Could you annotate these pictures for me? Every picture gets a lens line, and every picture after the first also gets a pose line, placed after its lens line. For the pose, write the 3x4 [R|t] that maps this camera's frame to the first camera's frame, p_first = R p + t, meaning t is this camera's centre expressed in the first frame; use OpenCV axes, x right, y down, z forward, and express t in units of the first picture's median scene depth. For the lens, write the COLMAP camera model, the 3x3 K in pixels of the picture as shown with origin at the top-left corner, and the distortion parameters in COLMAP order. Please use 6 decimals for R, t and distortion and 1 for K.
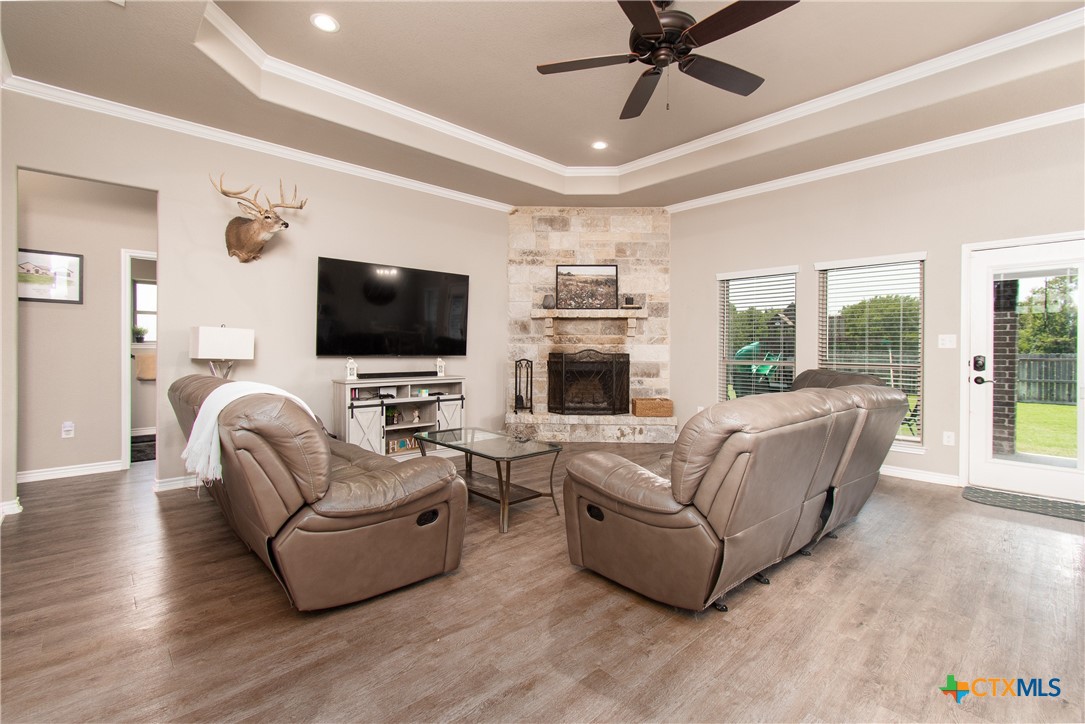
lens RADIAL K [[485.3, 0, 546.7], [0, 485.3, 351.4], [0, 0, 1]] dist [0.004558, -0.001614]
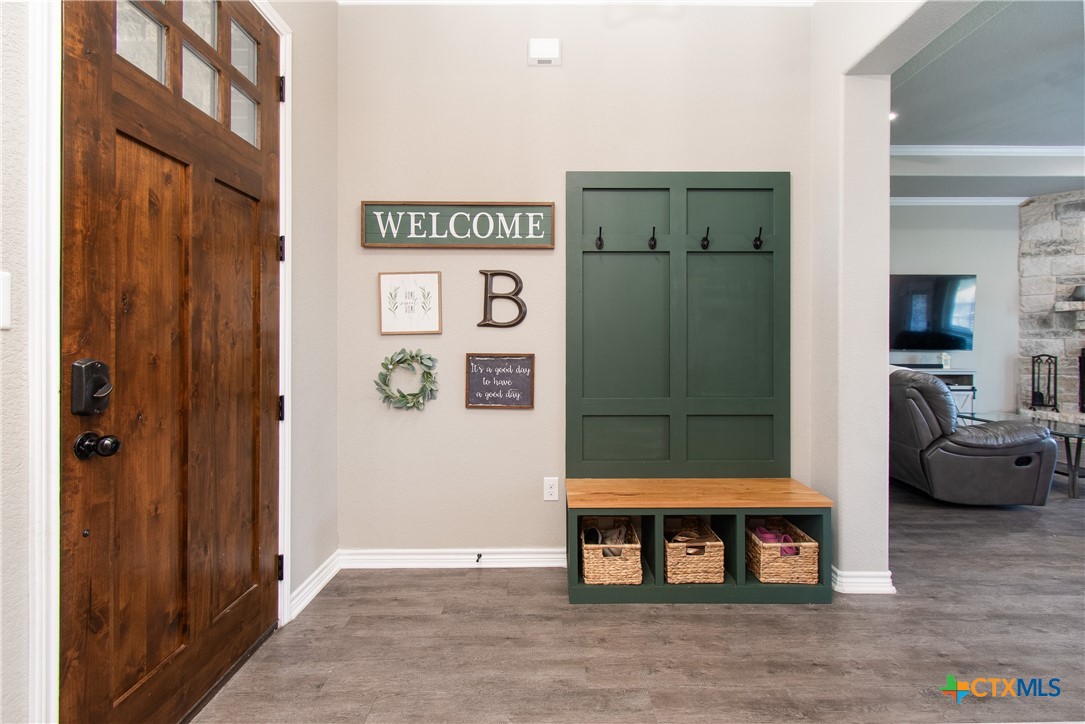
lens RADIAL K [[485.3, 0, 553.3], [0, 485.3, 341.8], [0, 0, 1]] dist [0.004558, -0.001614]
pose [[0.732397, -0.002738, -0.680872, -0.102686], [-0.003223, 0.999967, -0.007487, 0.000778], [0.680870, 0.007678, 0.732364, -0.368860]]
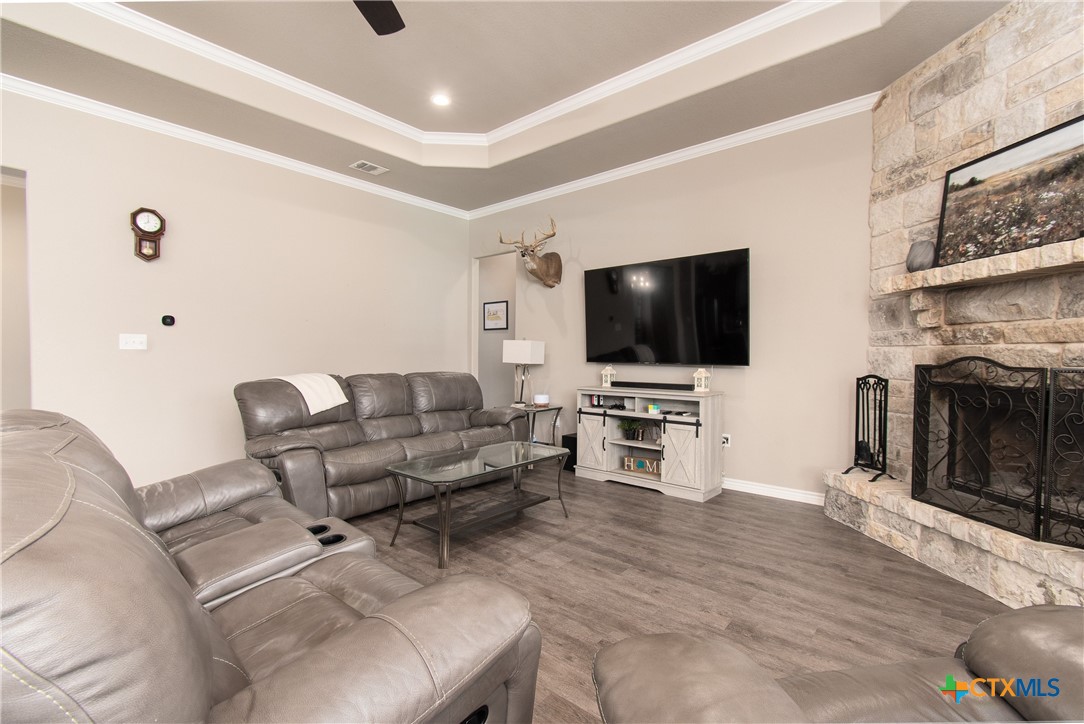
lens RADIAL K [[482.8, 0, 539.9], [0, 482.8, 366.2], [0, 0, 1]] dist [0.000685, -0.000621]
pose [[0.103824, 0.017972, -0.994433, 0.440982], [-0.007937, 0.999820, 0.017240, -0.000301], [0.994564, 0.006103, 0.103948, 0.581619]]
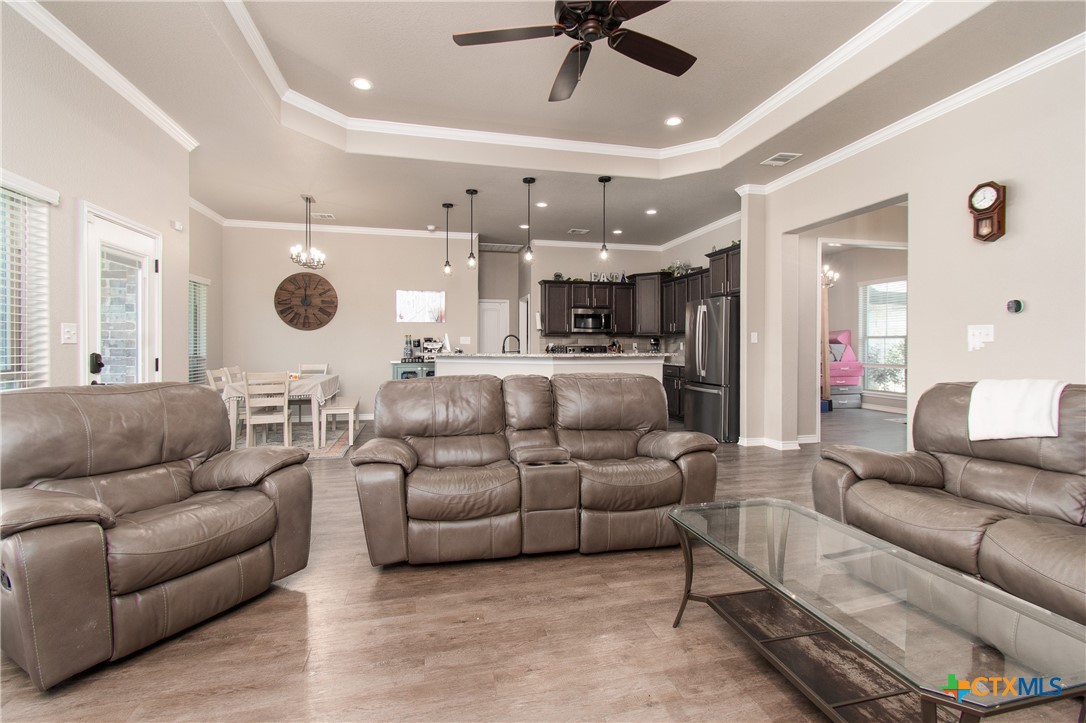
lens RADIAL K [[485.7, 0, 552.7], [0, 485.7, 347.4], [0, 0, 1]] dist [0.004558, -0.001614]
pose [[-0.874371, -0.001681, 0.485255, -0.054756], [0.002437, 0.999966, 0.007856, -0.006239], [-0.485251, 0.008051, -0.874338, 0.860082]]
